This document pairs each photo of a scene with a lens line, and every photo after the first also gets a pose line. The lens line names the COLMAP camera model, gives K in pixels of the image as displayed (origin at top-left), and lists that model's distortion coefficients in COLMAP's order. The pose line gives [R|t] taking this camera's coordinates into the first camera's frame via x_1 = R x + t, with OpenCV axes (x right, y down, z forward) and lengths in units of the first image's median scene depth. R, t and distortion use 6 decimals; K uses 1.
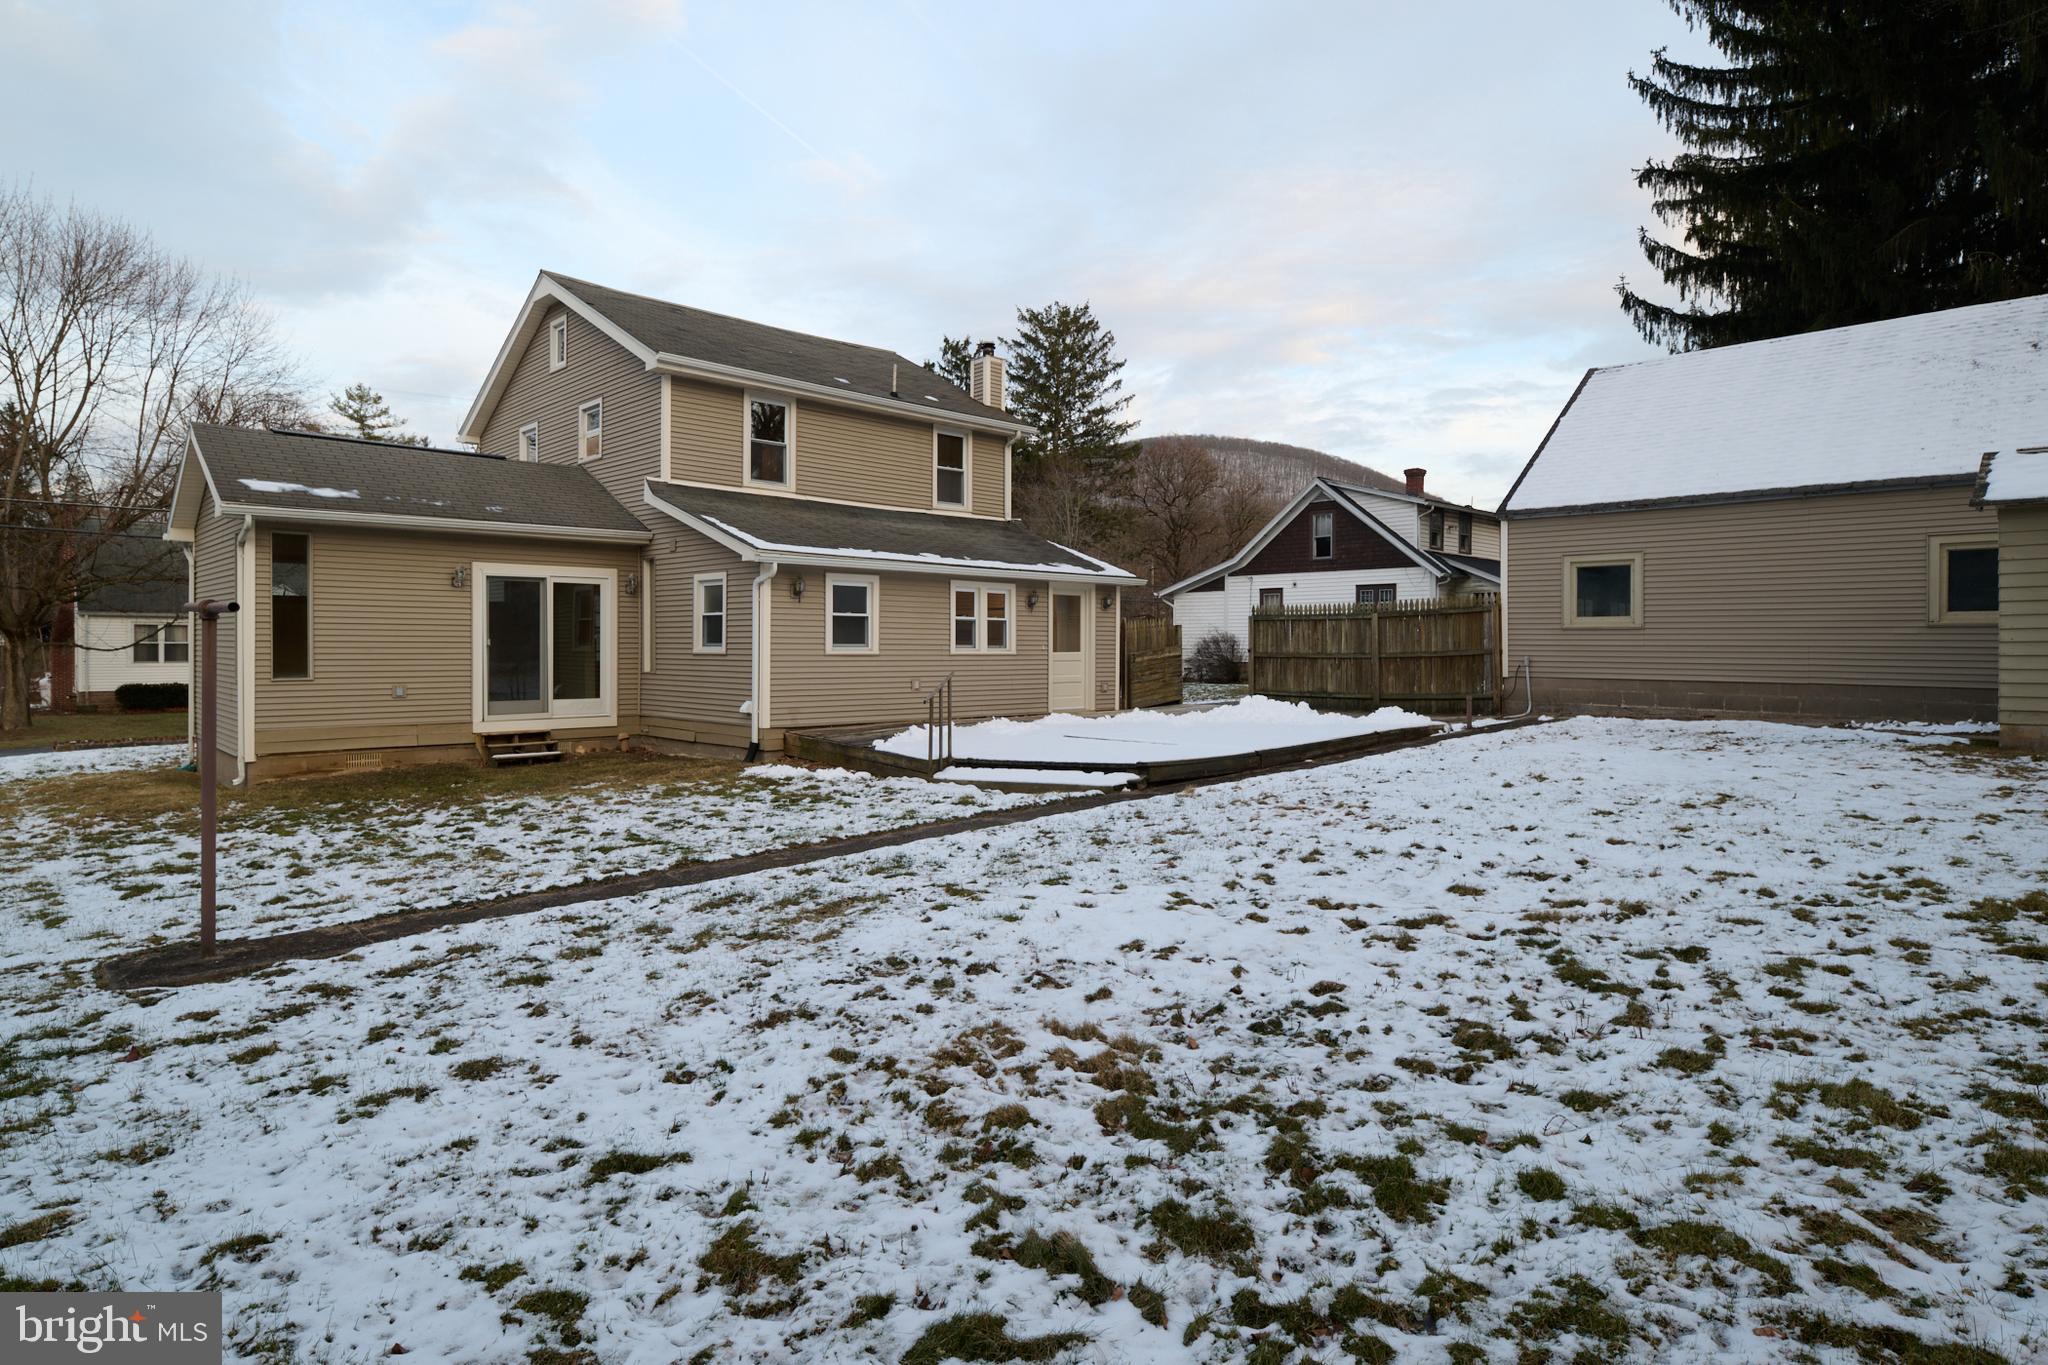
lens RADIAL K [[1128.6, 0, 1030.0], [0, 1128.6, 648.1], [0, 0, 1]] dist [0.007068, -0.008438]
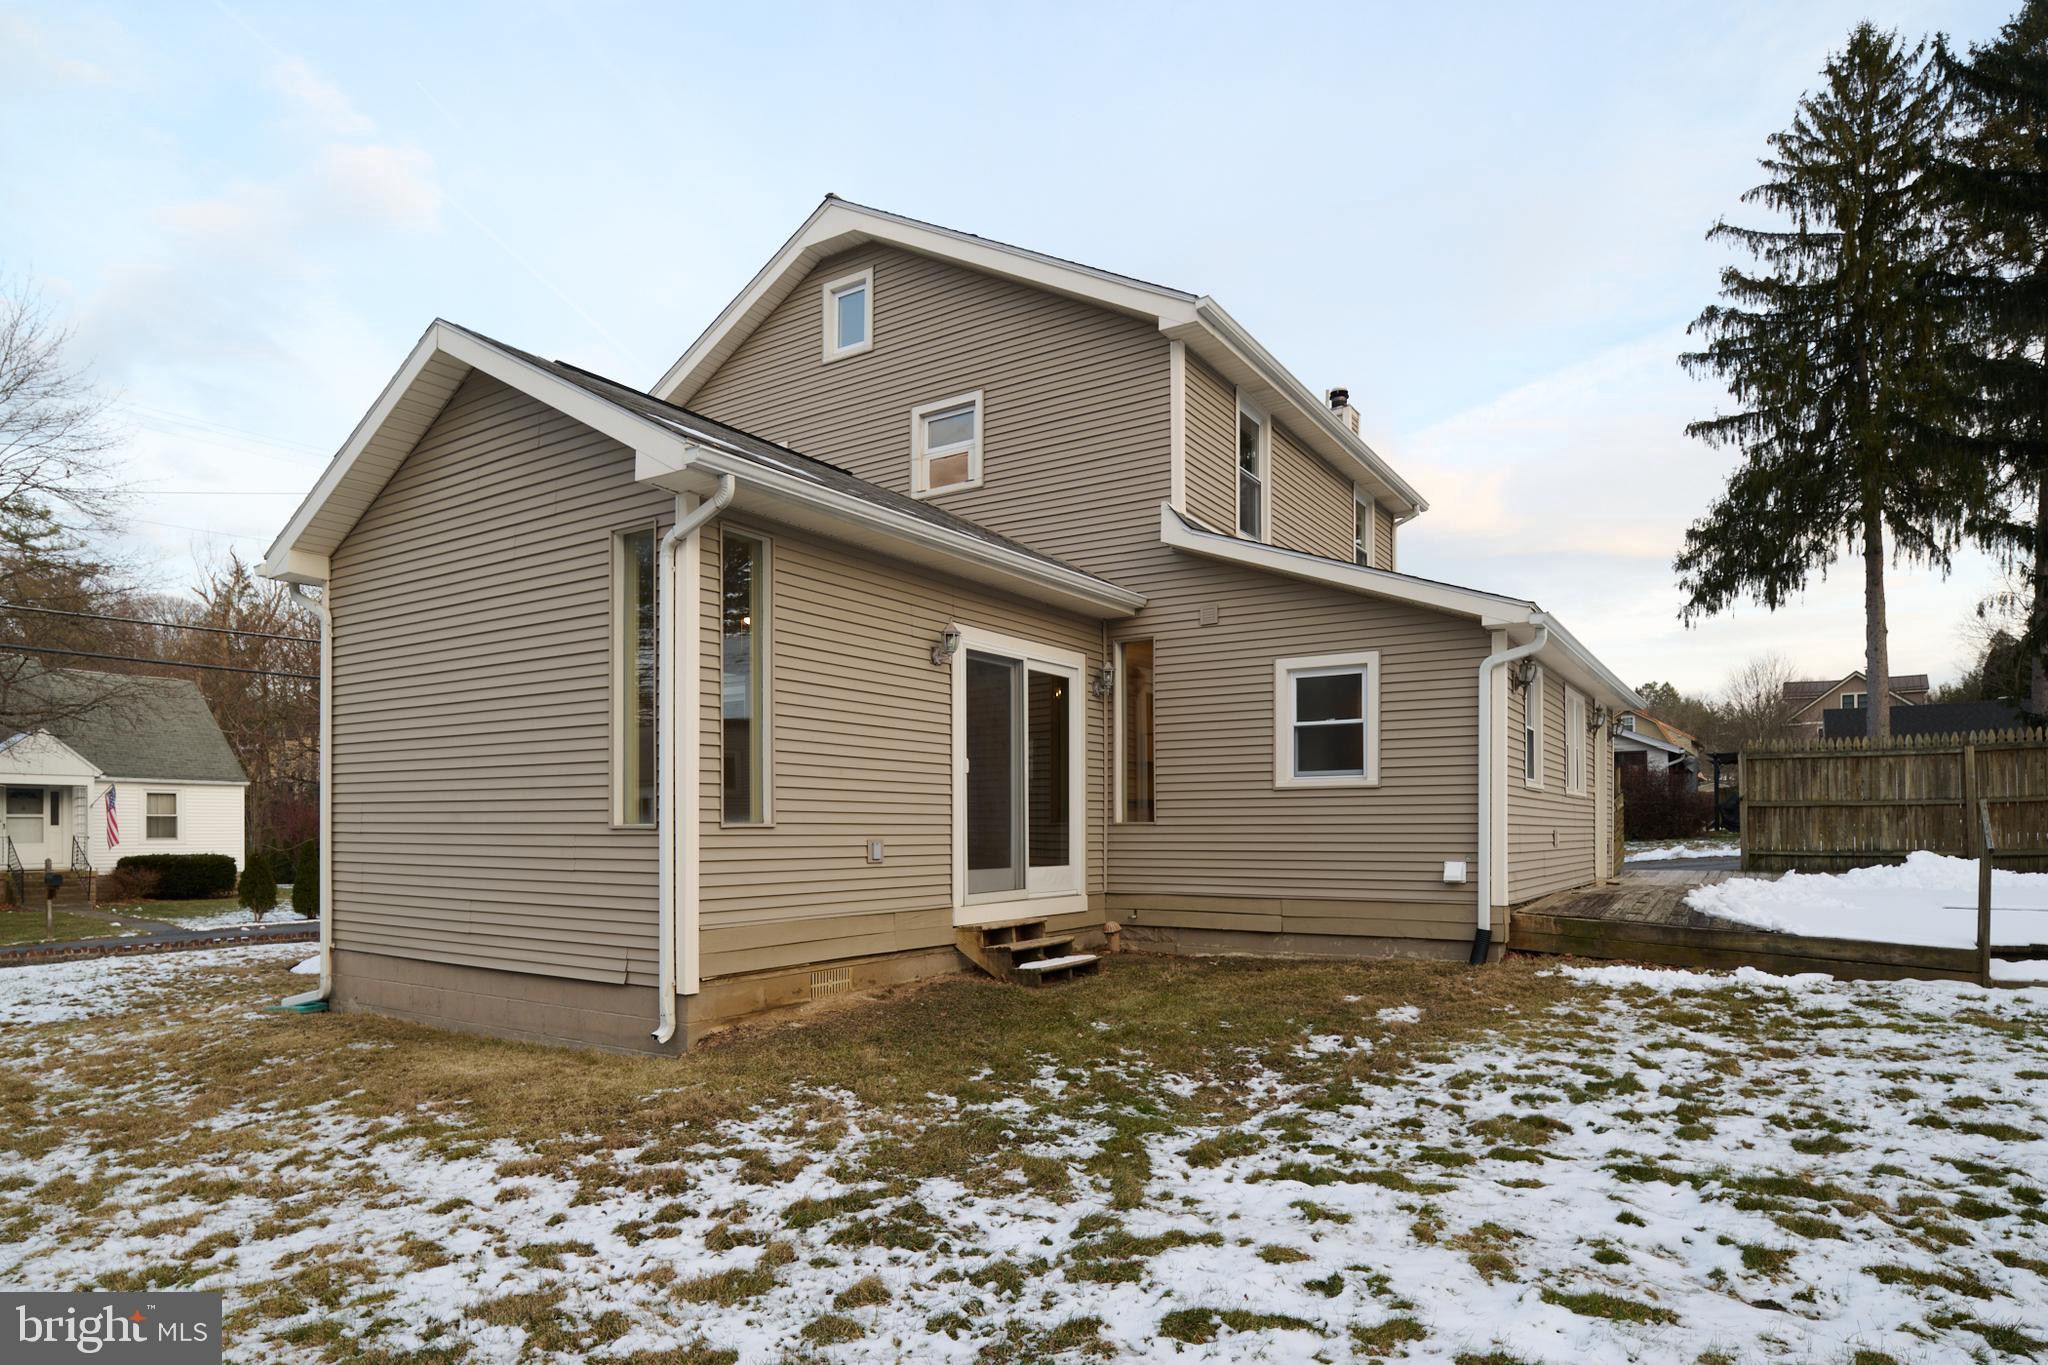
lens RADIAL K [[1128.6, 0, 1041.7], [0, 1128.6, 833.7], [0, 0, 1]] dist [0.007068, -0.008438]
pose [[0.970640, -0.005471, 0.240475, -0.530414], [0.005334, 0.999985, 0.001222, 0.026138], [-0.240478, 0.000097, 0.970655, 0.403232]]
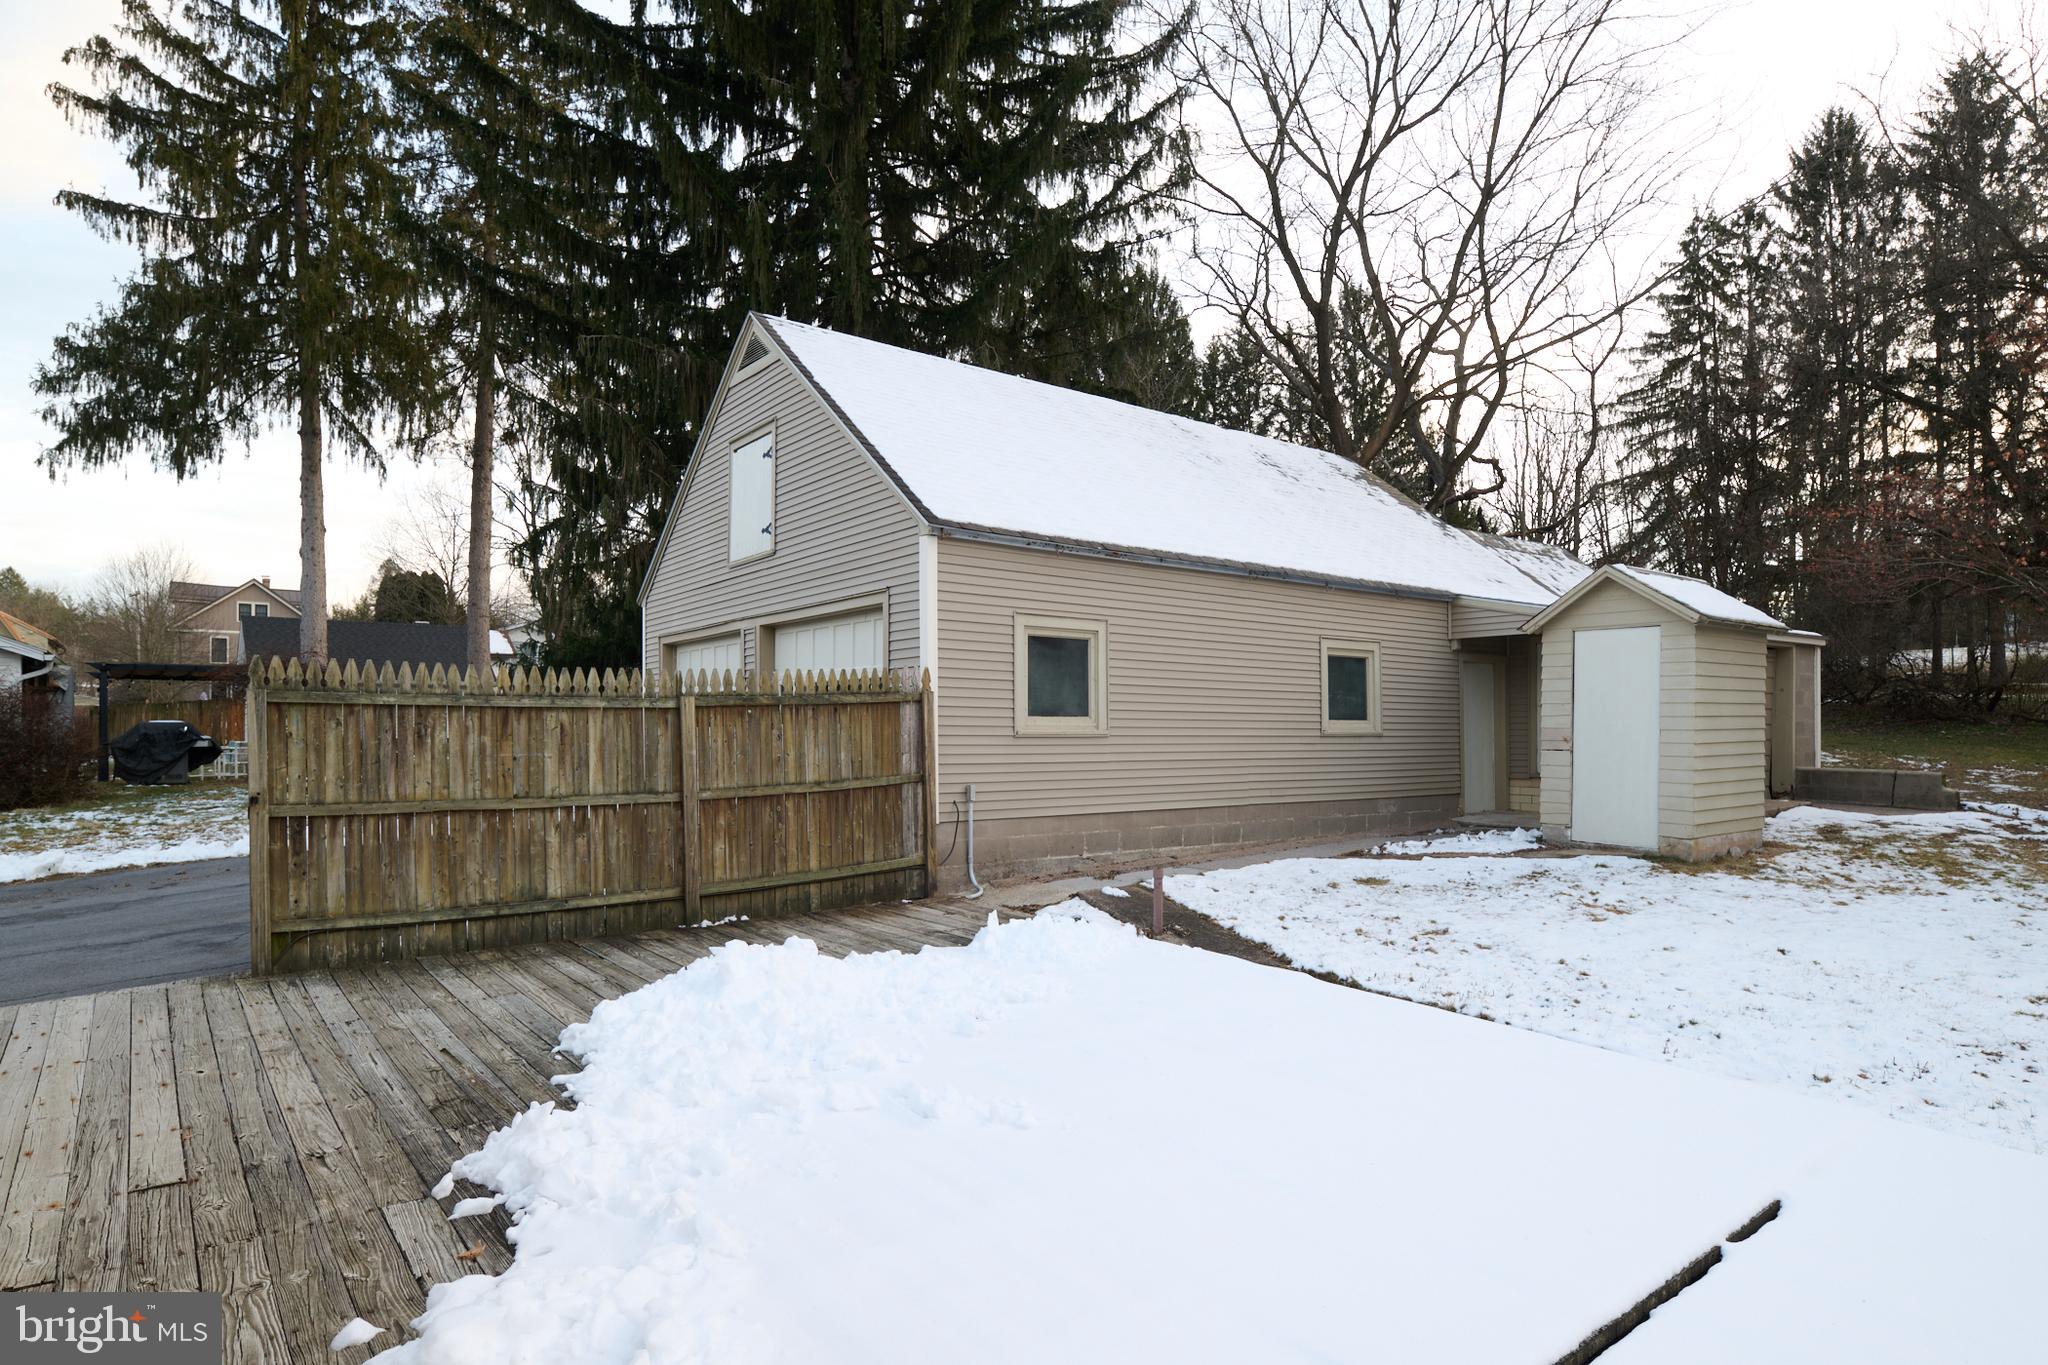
lens RADIAL K [[1128.6, 0, 1028.2], [0, 1128.6, 702.6], [0, 0, 1]] dist [0.007068, -0.008438]
pose [[0.086668, 0.025889, 0.995901, -0.116900], [0.008230, 0.999610, -0.026701, -0.017052], [-0.996203, 0.010510, 0.086421, 0.861075]]
